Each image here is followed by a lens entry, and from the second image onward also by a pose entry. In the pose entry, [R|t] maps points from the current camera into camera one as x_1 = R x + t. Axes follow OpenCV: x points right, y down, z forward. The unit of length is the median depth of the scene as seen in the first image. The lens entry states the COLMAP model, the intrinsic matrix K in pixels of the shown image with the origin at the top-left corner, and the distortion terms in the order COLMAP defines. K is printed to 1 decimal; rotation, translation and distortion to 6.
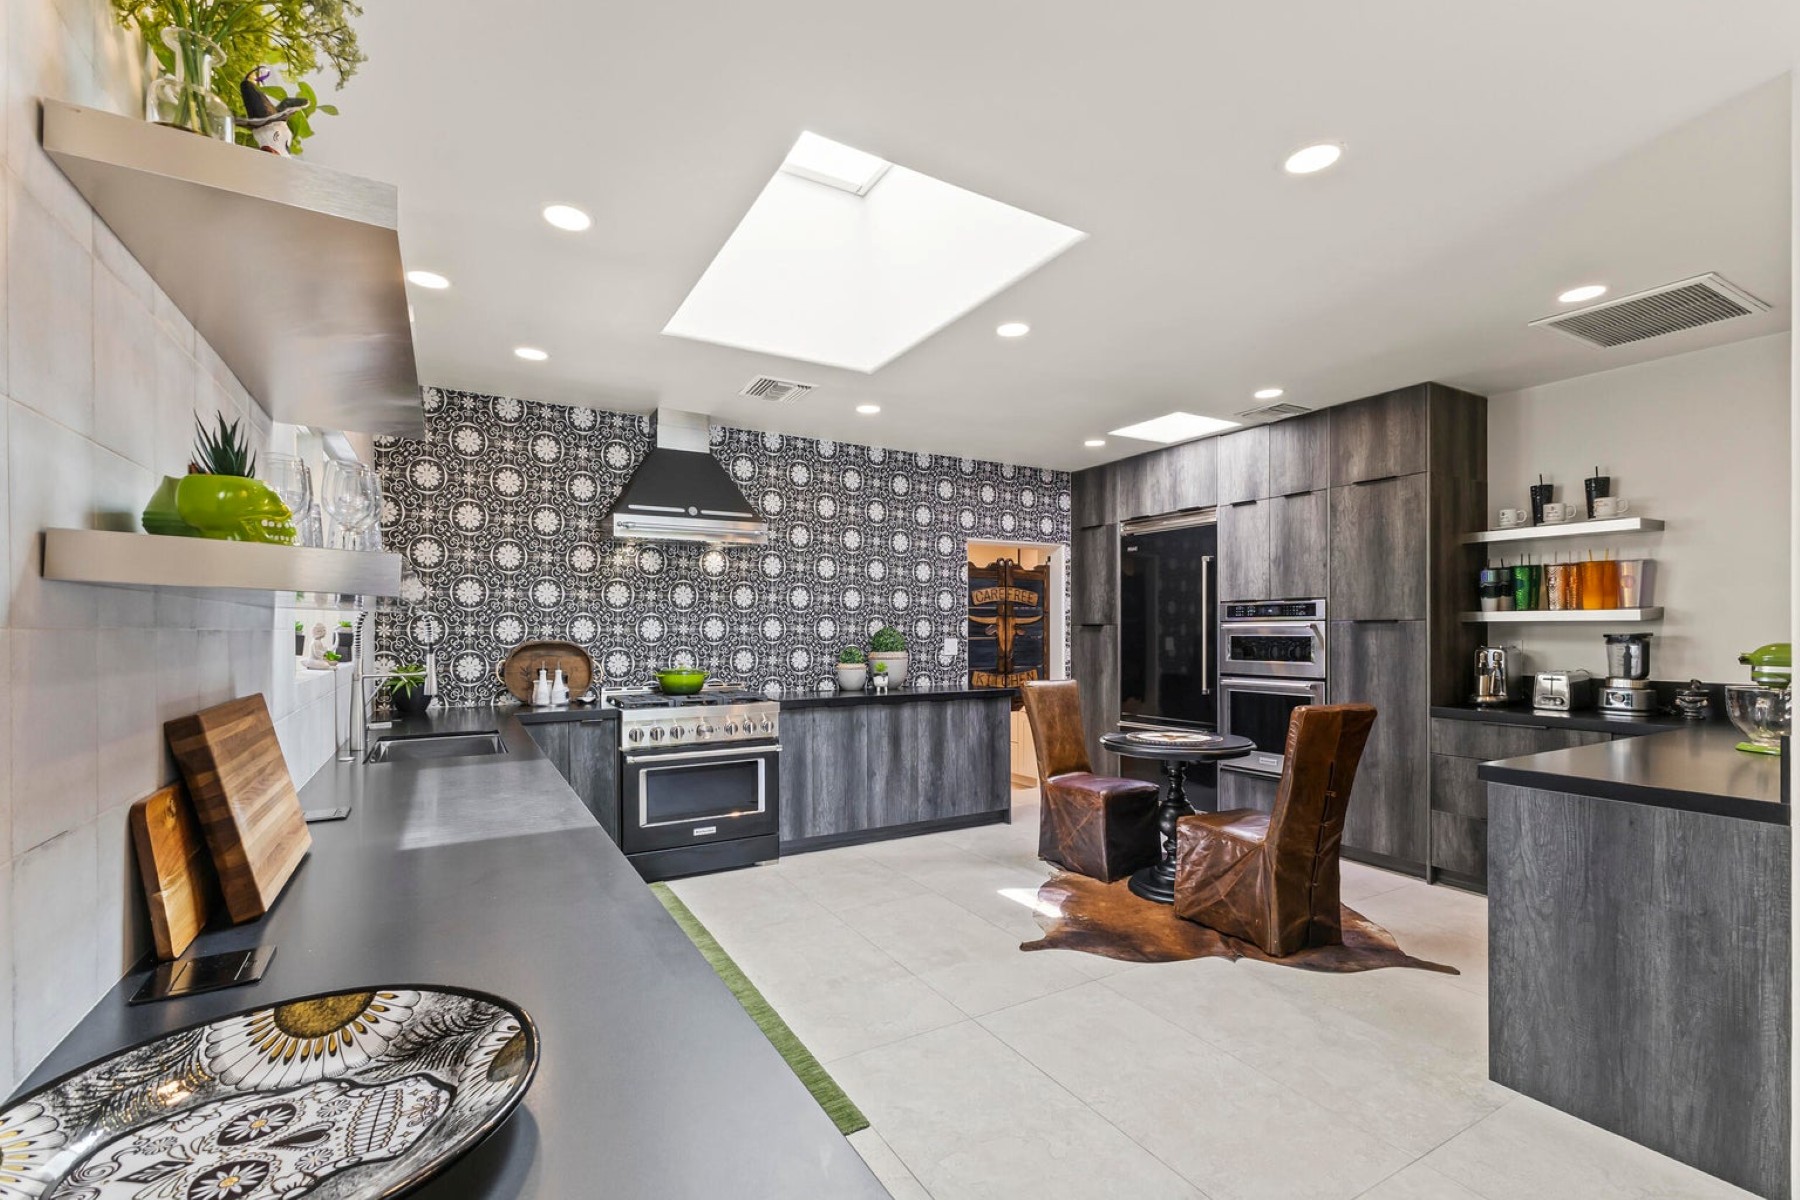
lens RADIAL K [[777.5, 0, 898.8], [0, 777.5, 631.9], [0, 0, 1]] dist [0.009968, -0.001821]
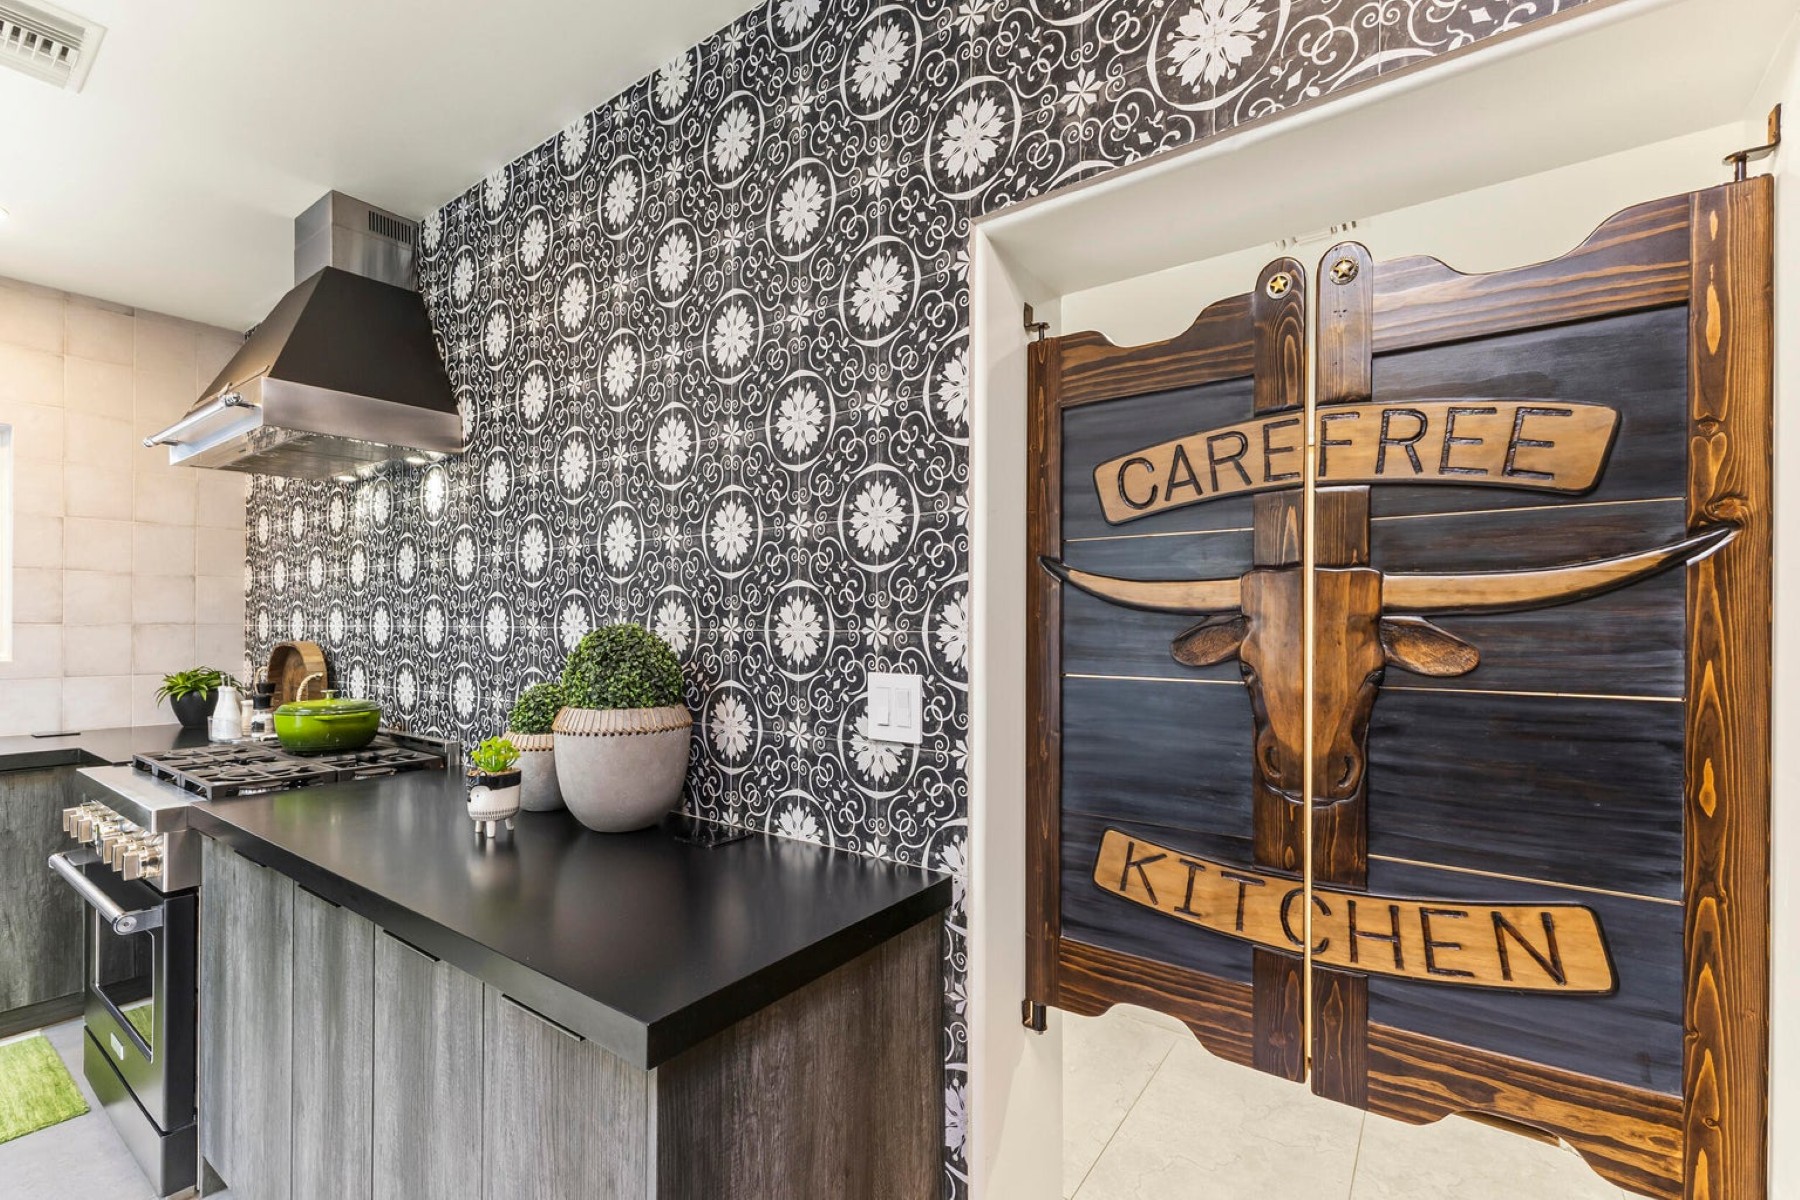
lens RADIAL K [[777.5, 0, 894.5], [0, 777.5, 619.1], [0, 0, 1]] dist [0.009968, -0.001821]
pose [[0.415789, 0.001801, -0.909459, 0.331223], [-0.005169, 0.999987, -0.000383, -0.009231], [0.909446, 0.004860, 0.415793, 1.047218]]
